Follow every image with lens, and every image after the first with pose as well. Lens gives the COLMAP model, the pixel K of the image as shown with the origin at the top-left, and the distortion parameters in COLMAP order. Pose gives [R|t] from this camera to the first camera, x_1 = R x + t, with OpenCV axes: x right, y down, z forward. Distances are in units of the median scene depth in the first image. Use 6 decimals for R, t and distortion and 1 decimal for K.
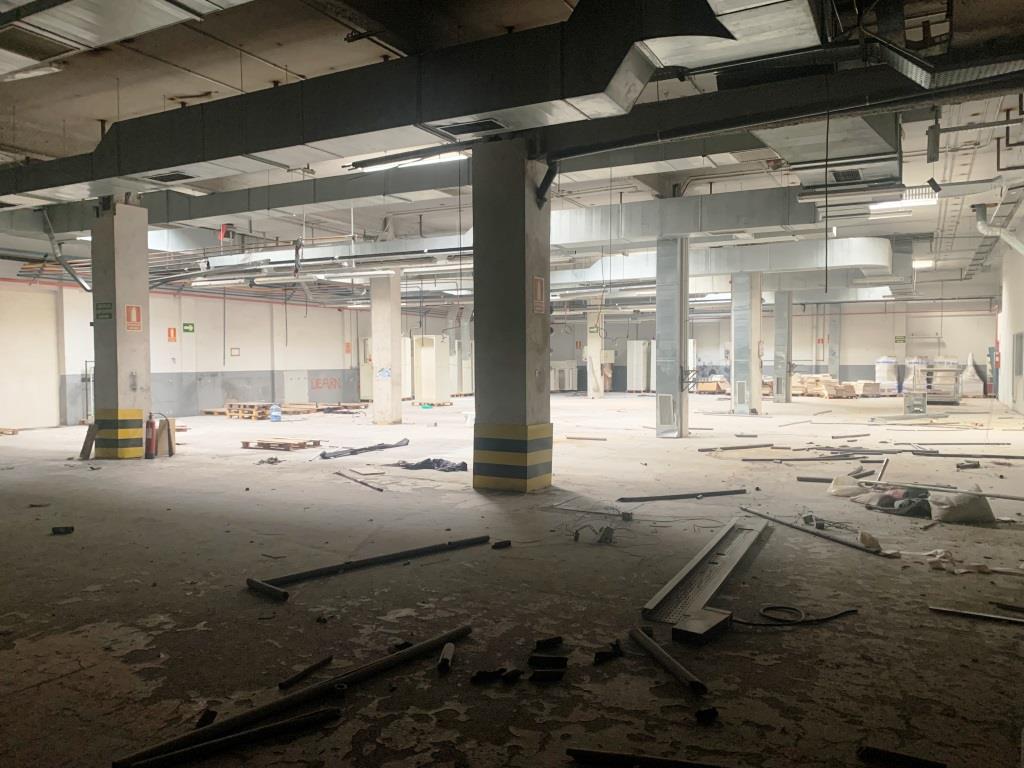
lens RADIAL K [[776.2, 0, 512.0], [0, 776.2, 384.0], [0, 0, 1]] dist [0.035102, -0.004229]
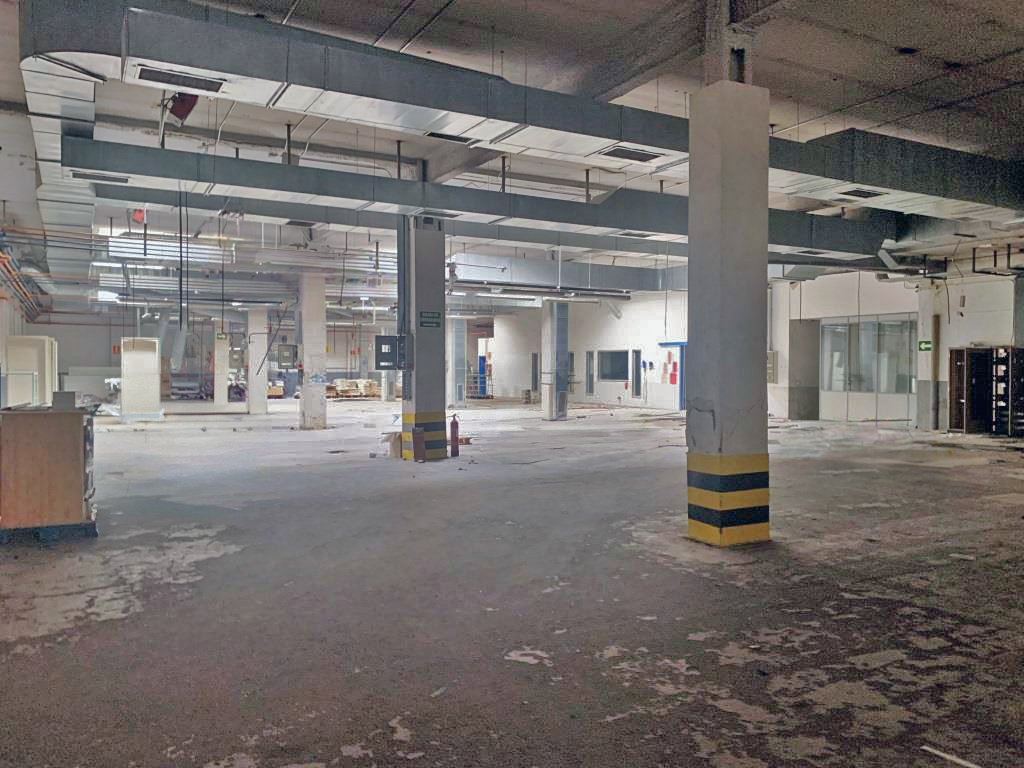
lens RADIAL K [[776.2, 0, 512.0], [0, 776.2, 384.0], [0, 0, 1]] dist [0.035102, -0.004229]
pose [[0.541002, -0.012122, 0.840934, -0.766315], [0.021012, 0.999779, 0.000894, -0.002786], [-0.840759, 0.017186, 0.541137, 0.195918]]
